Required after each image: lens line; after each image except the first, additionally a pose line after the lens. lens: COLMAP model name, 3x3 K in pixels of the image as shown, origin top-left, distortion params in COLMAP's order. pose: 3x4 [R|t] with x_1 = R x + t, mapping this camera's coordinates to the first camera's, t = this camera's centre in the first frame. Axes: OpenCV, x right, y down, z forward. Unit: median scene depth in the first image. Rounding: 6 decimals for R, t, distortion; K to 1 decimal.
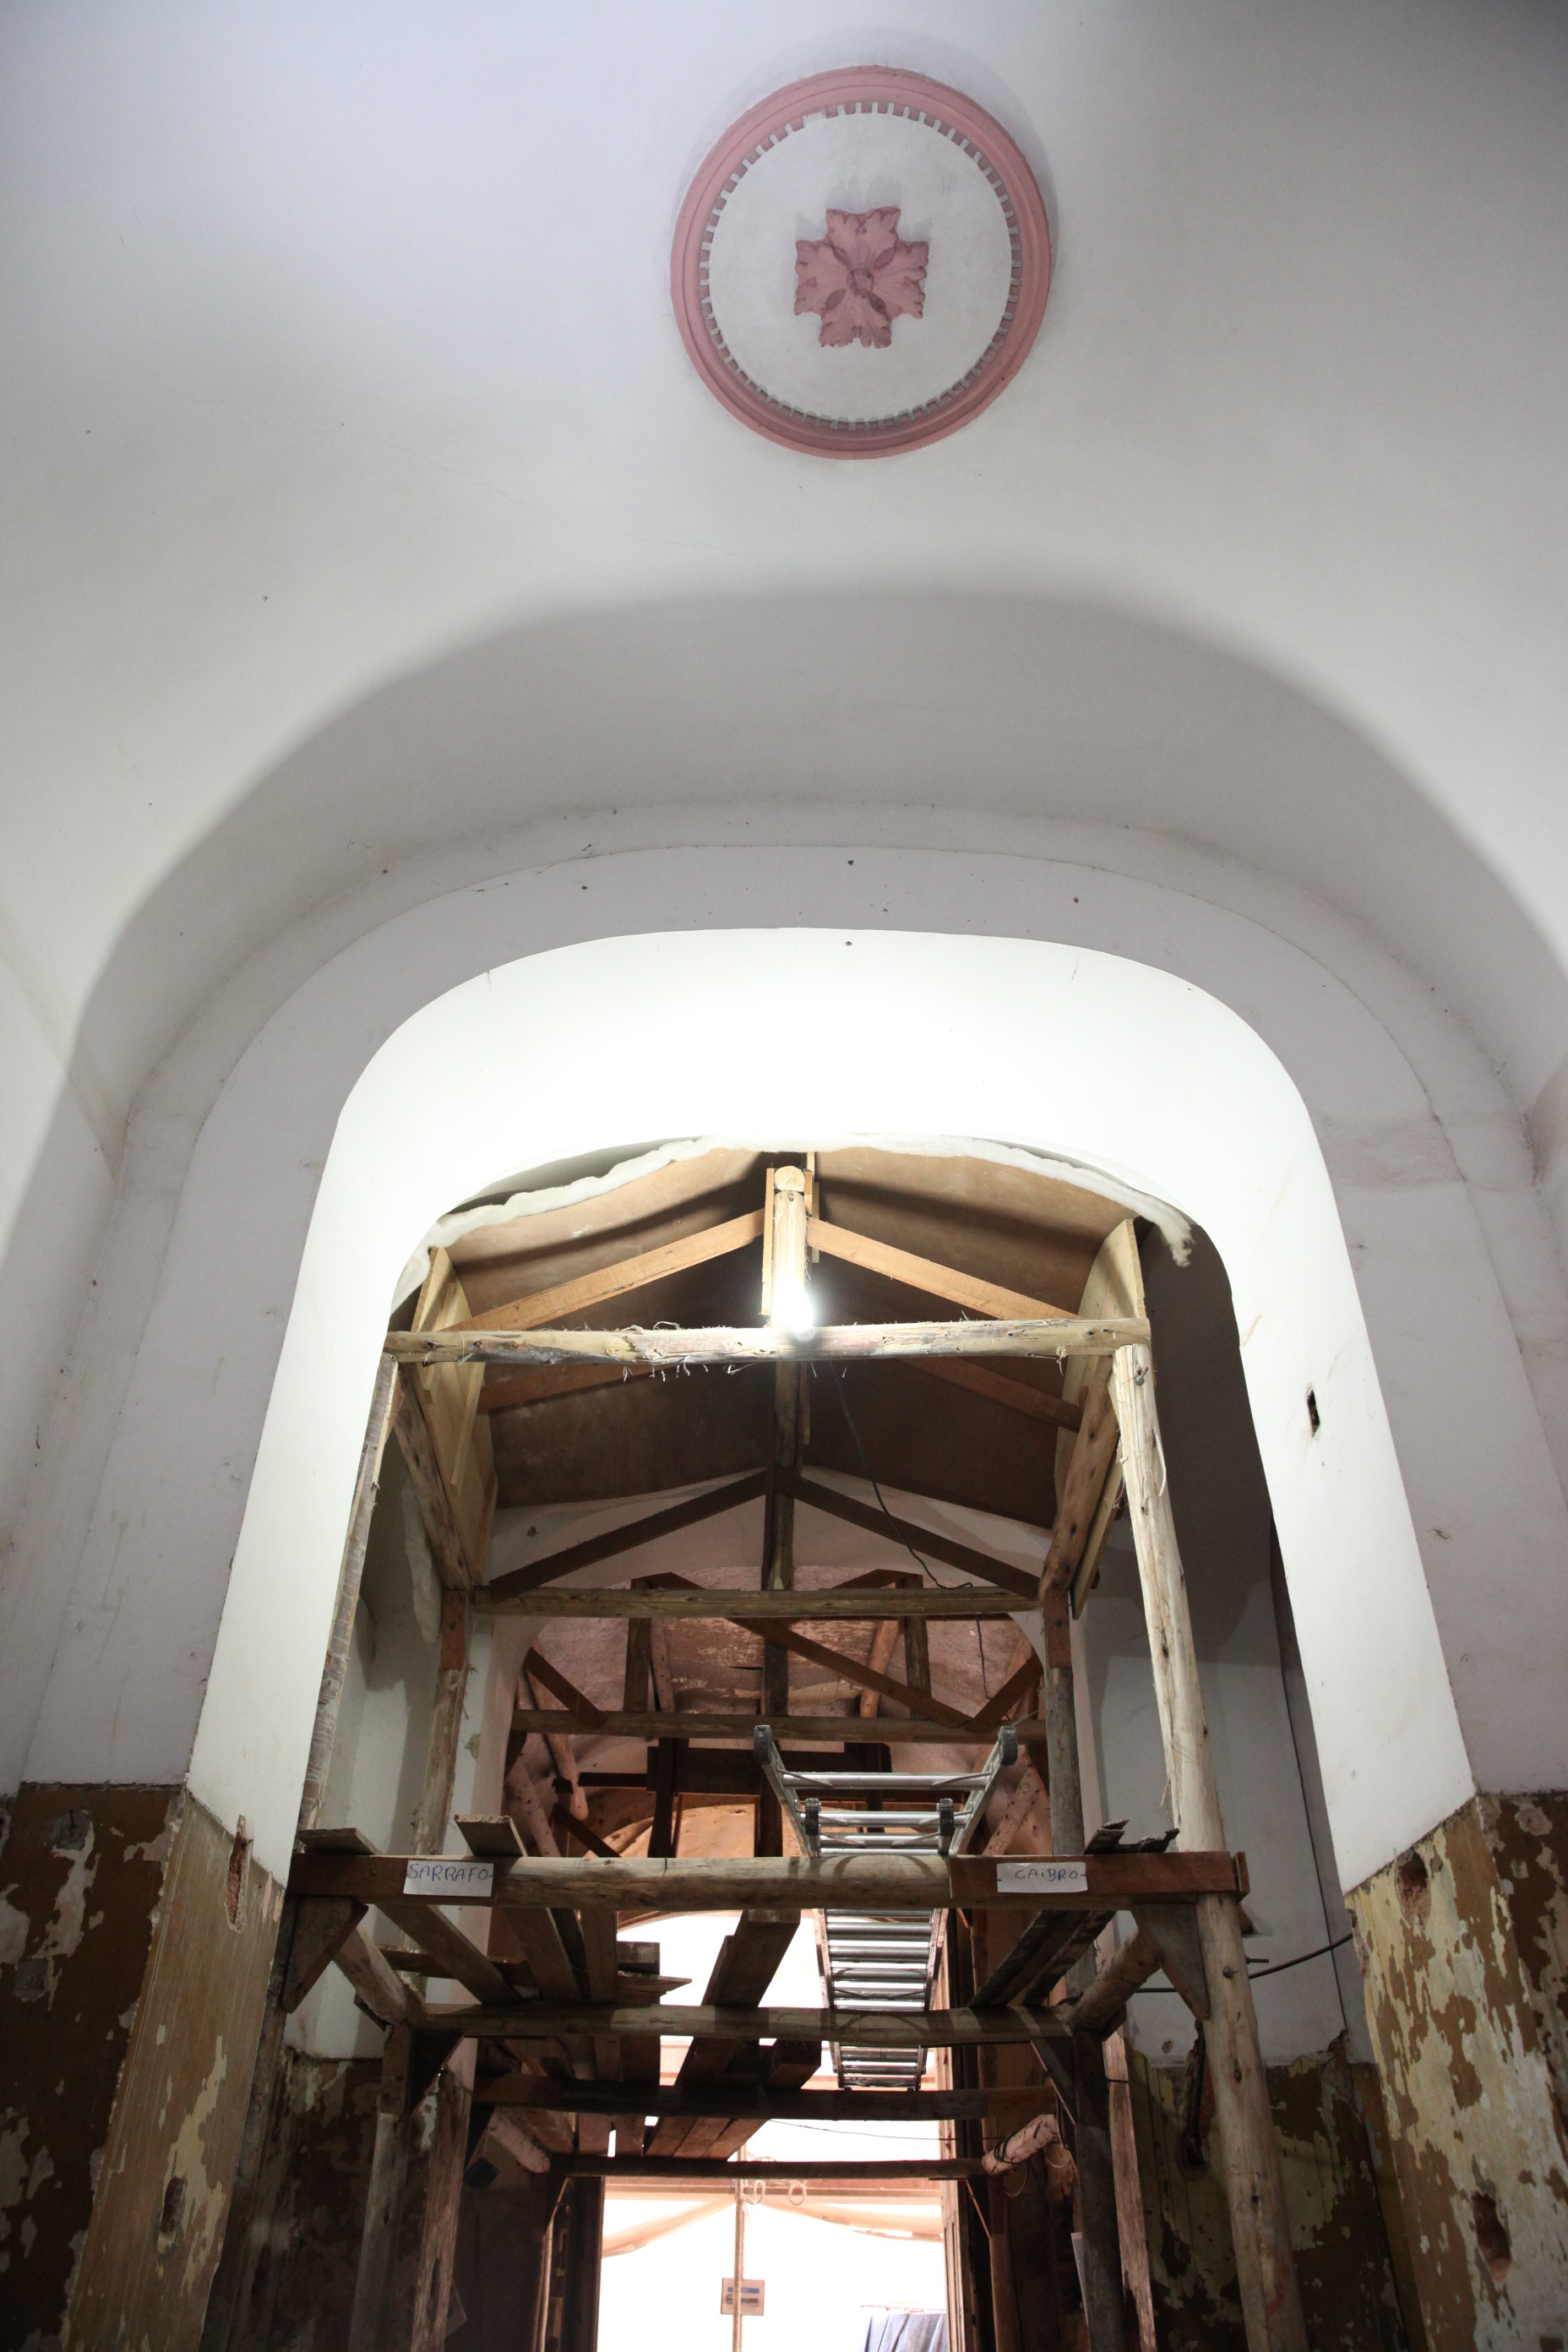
lens RADIAL K [[1592.5, 0, 784.0], [0, 1592.5, 1176.0], [0, 0, 1]] dist [-0.114827, 0.079160]
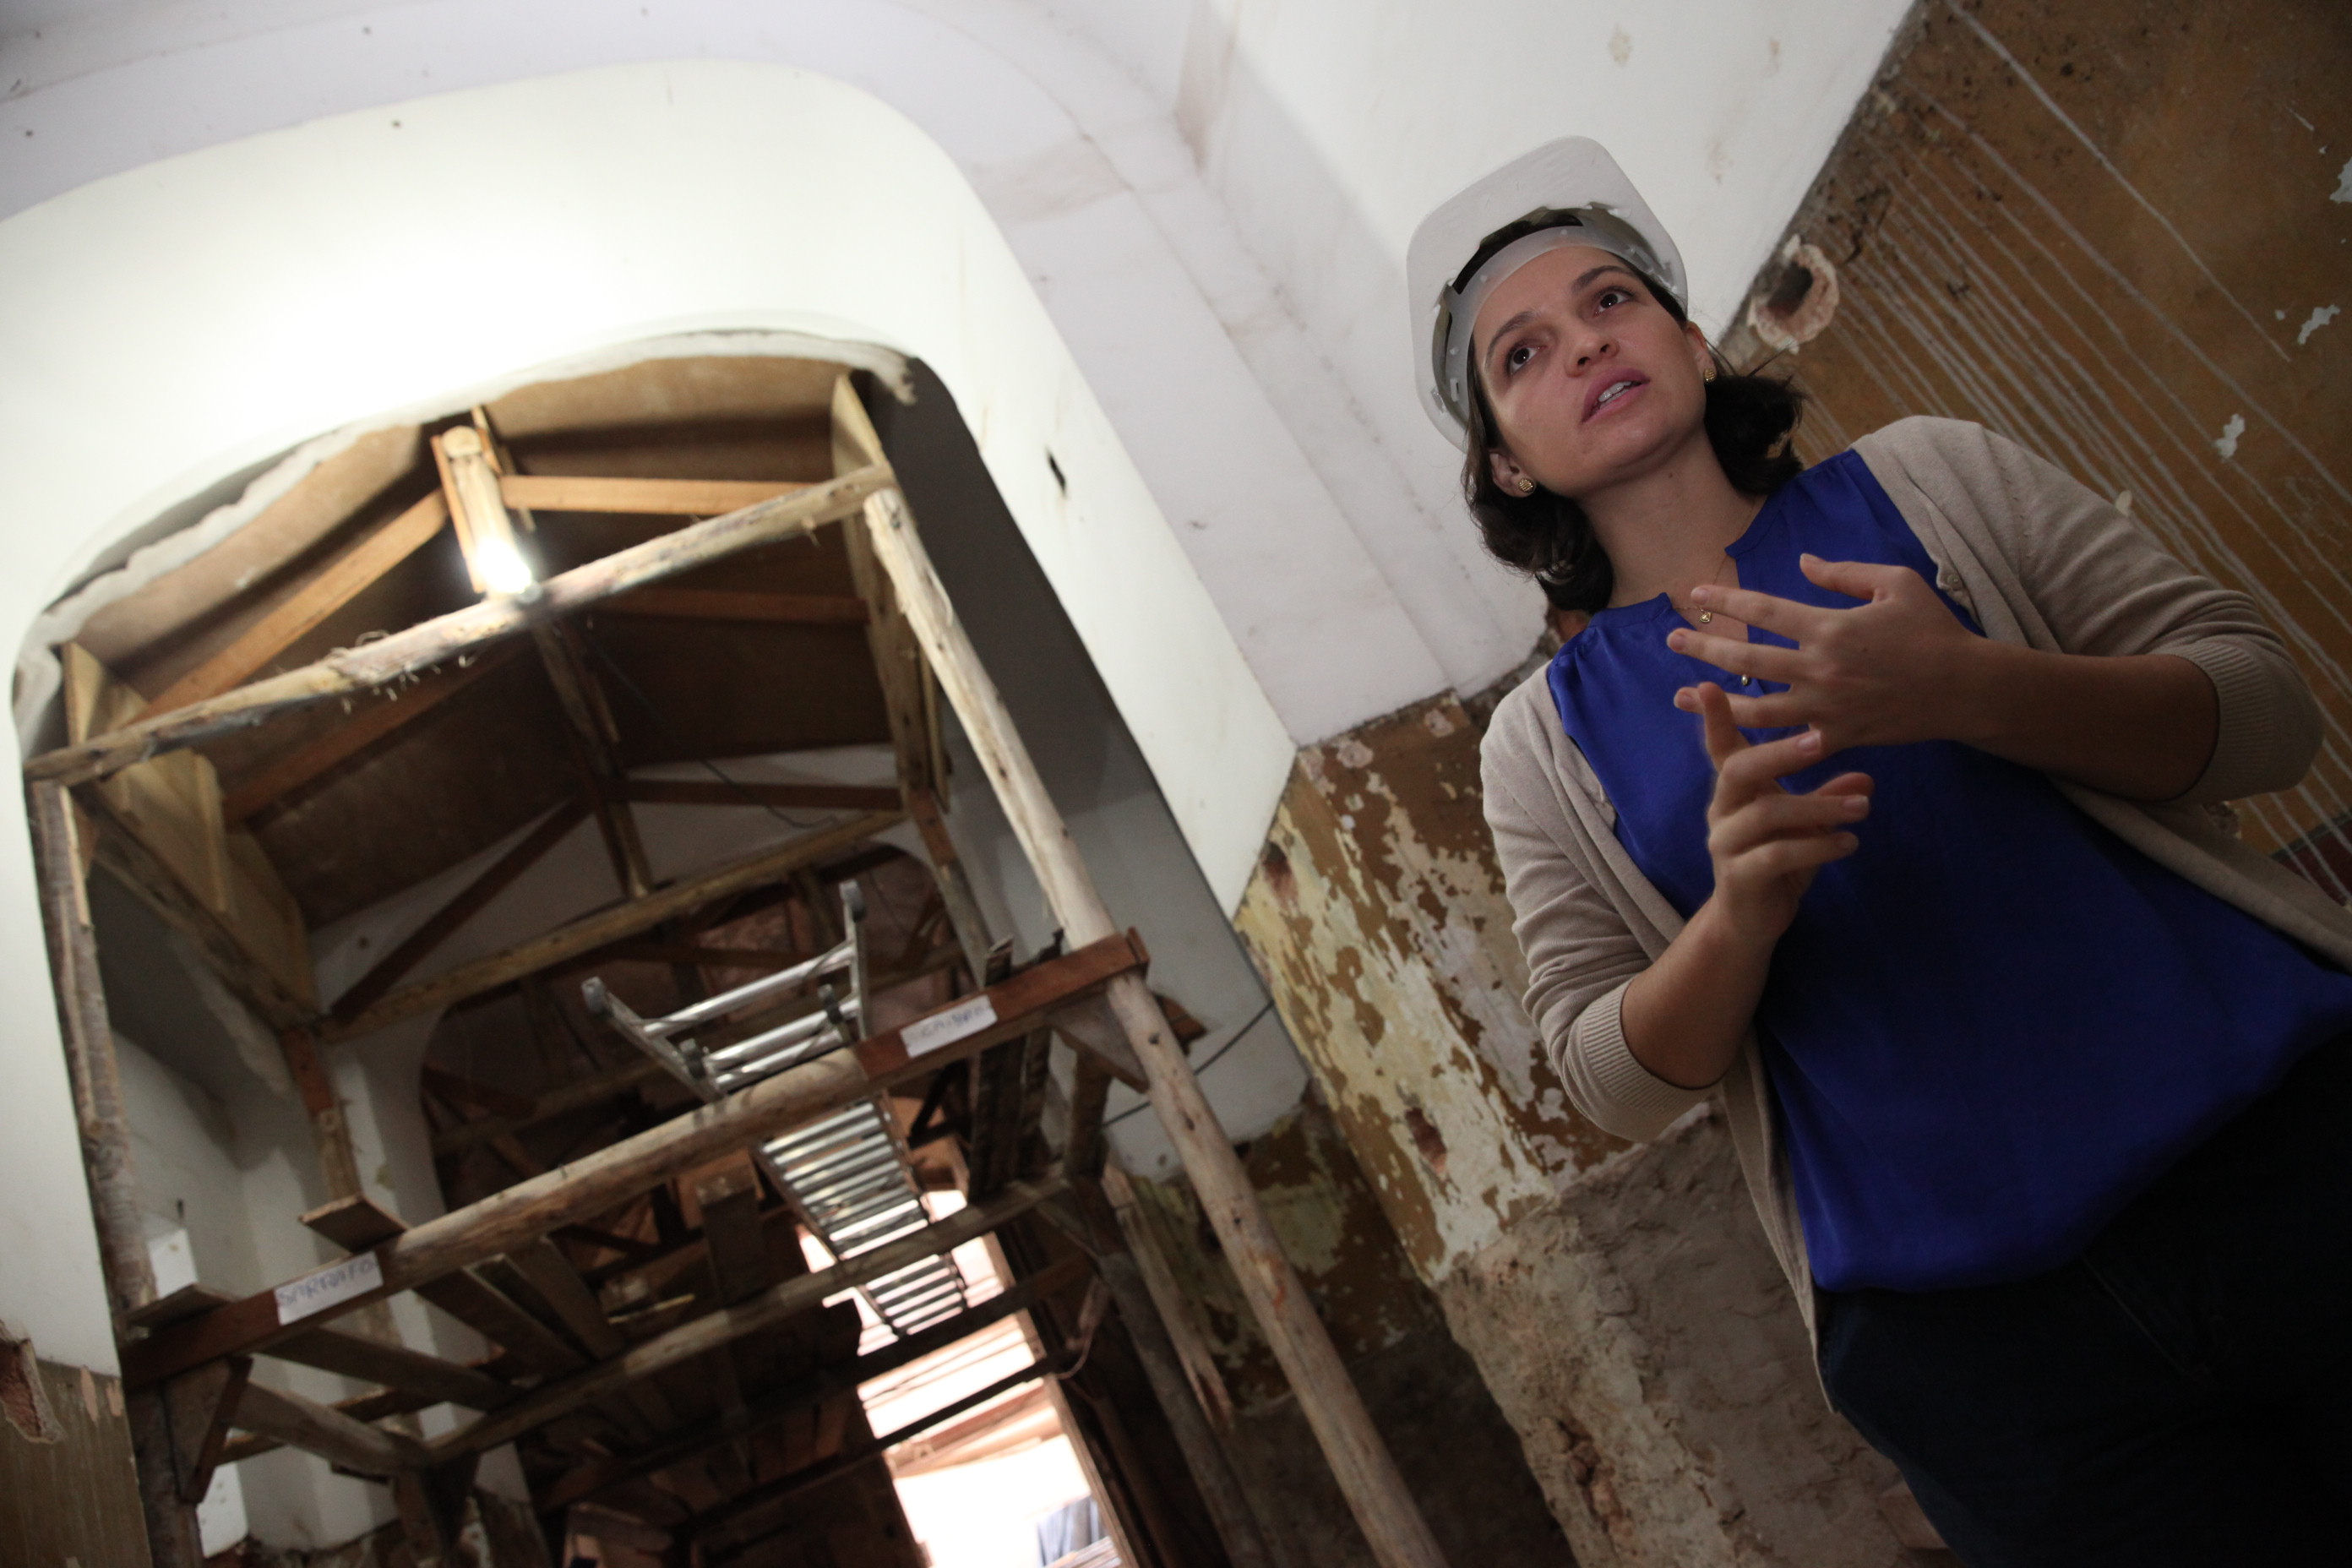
lens RADIAL K [[1572.8, 0, 1175.4], [0, 1572.8, 771.9], [0, 0, 1]] dist [-0.115610, 0.076043]
pose [[0.893062, -0.346756, 0.286705, 0.063025], [0.287915, 0.930099, 0.228078, 0.115779], [-0.345752, -0.121141, 0.930473, 0.068304]]
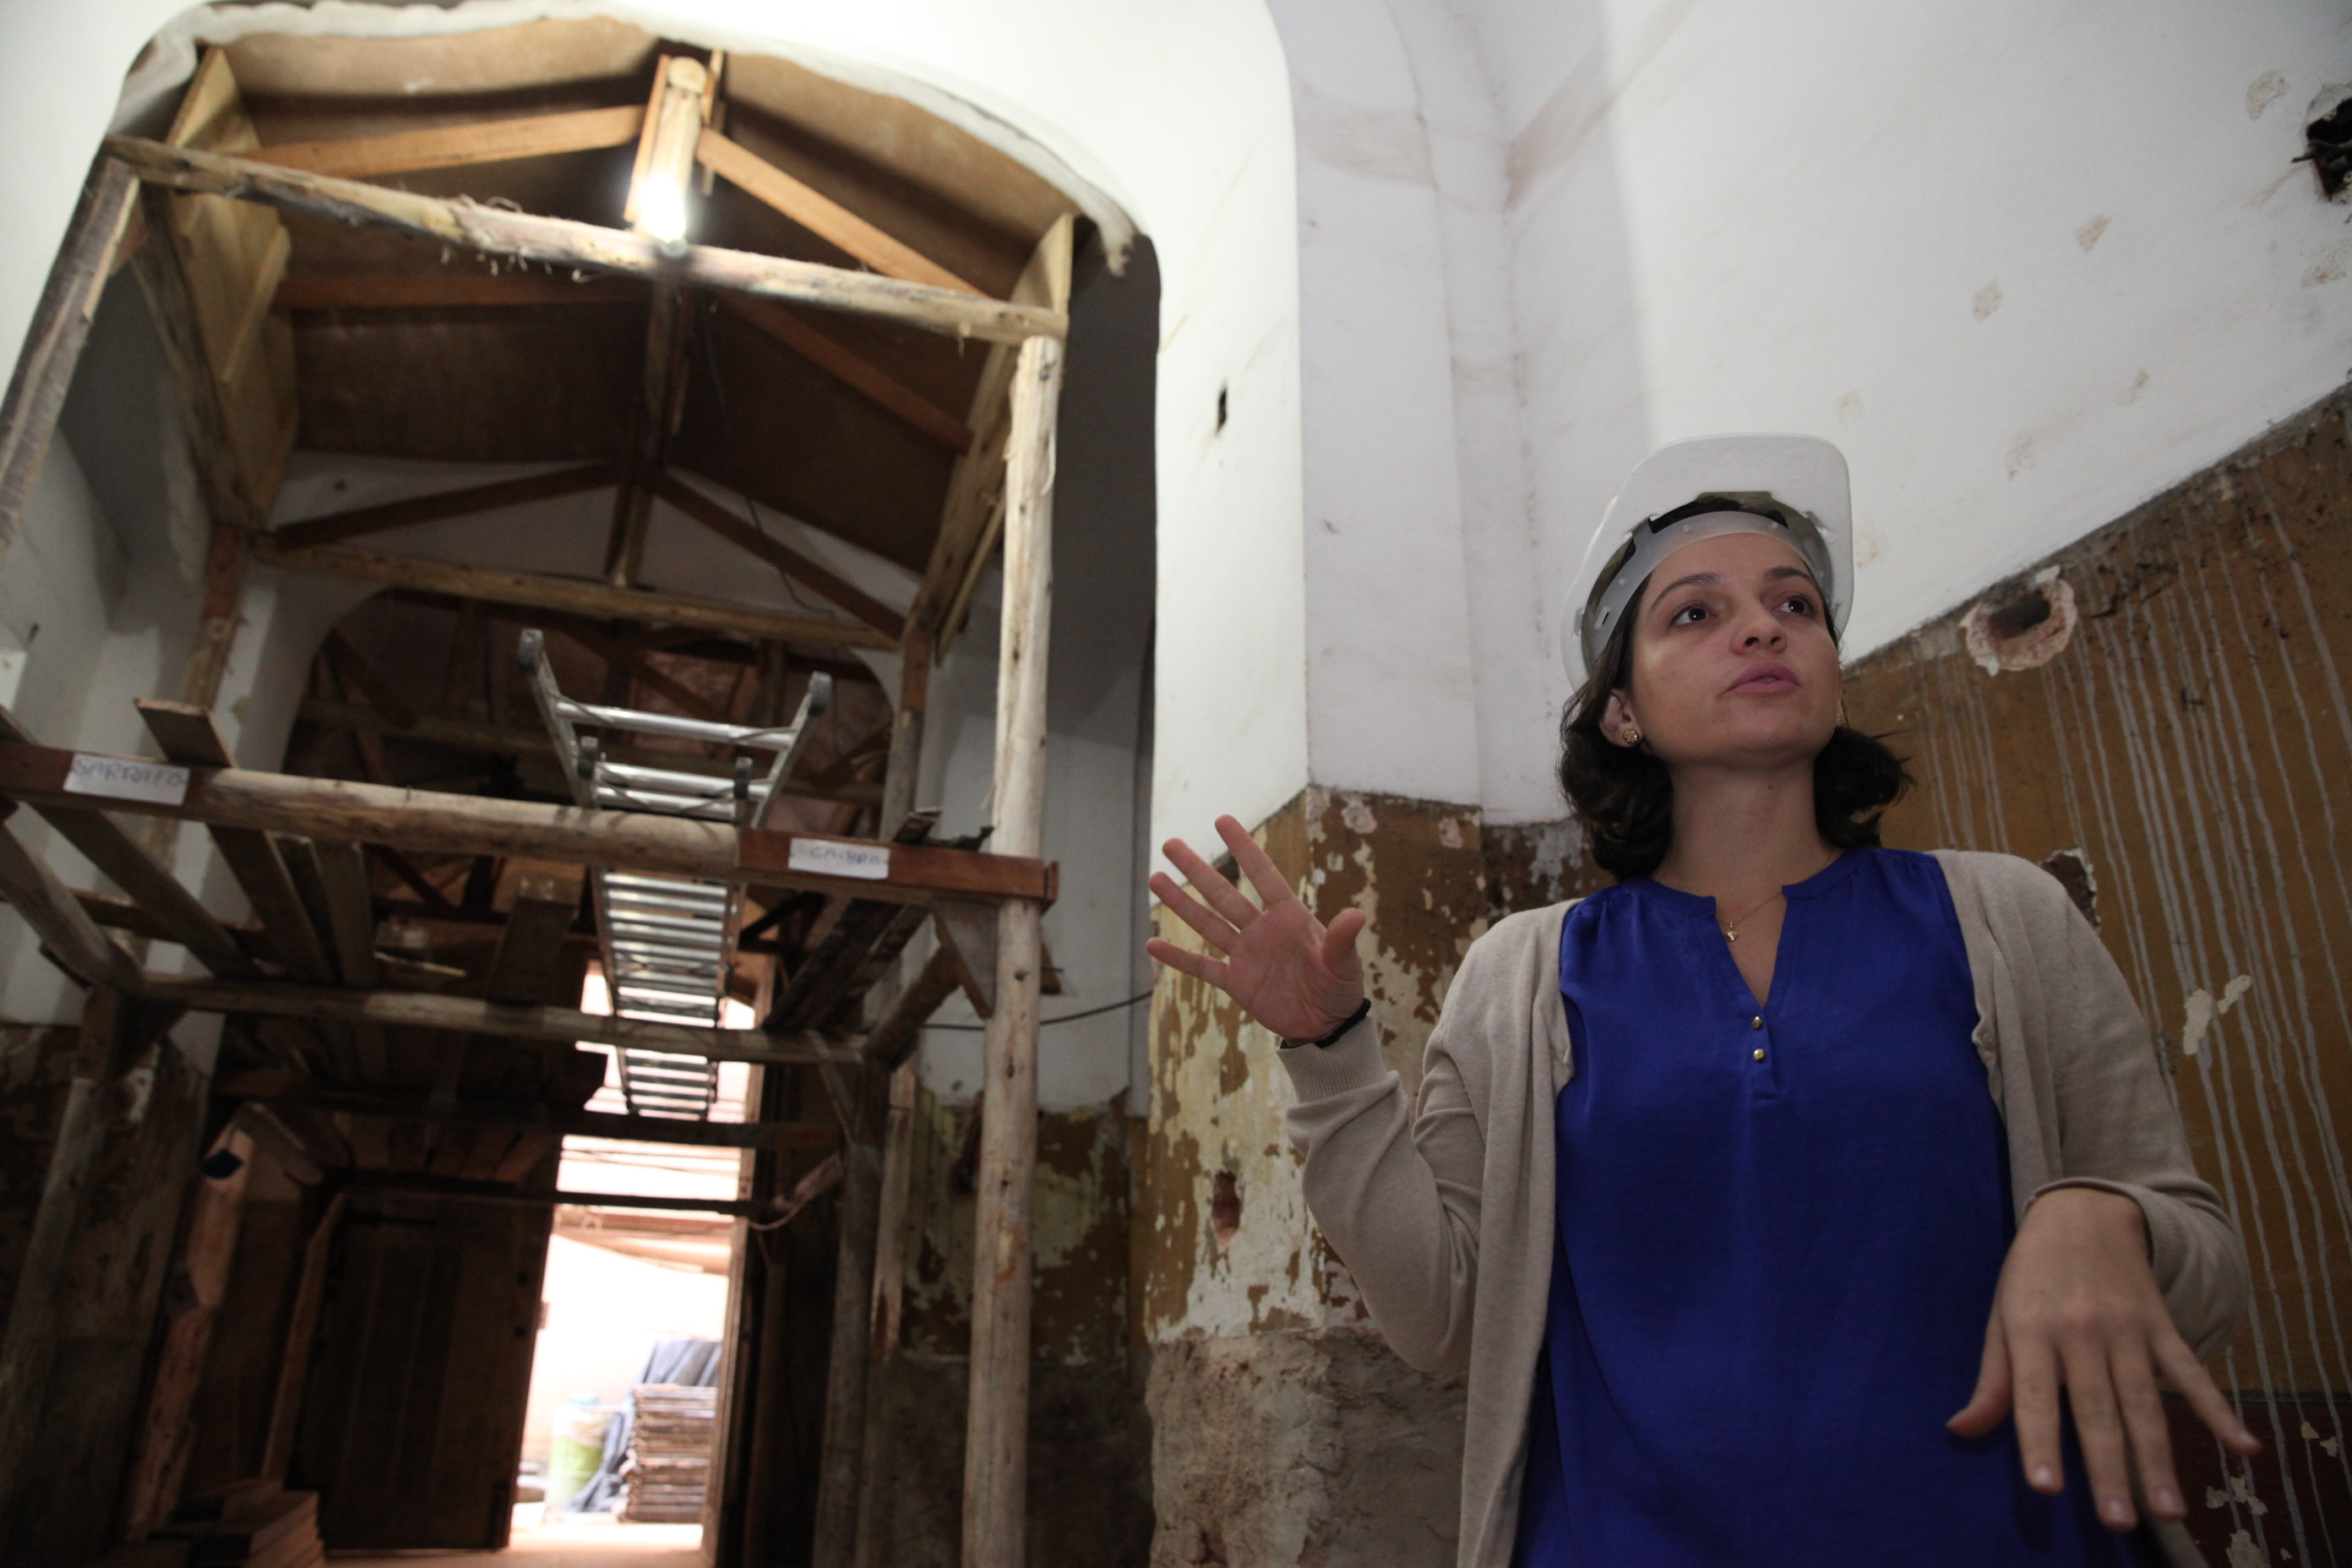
lens RADIAL K [[1577.9, 0, 1176.9], [0, 1577.9, 777.6], [0, 0, 1]] dist [-0.115154, 0.076653]
pose [[0.942266, 0.129498, 0.308813, 0.056817], [-0.209599, 0.947290, 0.242301, 0.129749], [-0.261158, -0.293039, 0.919742, 0.105089]]
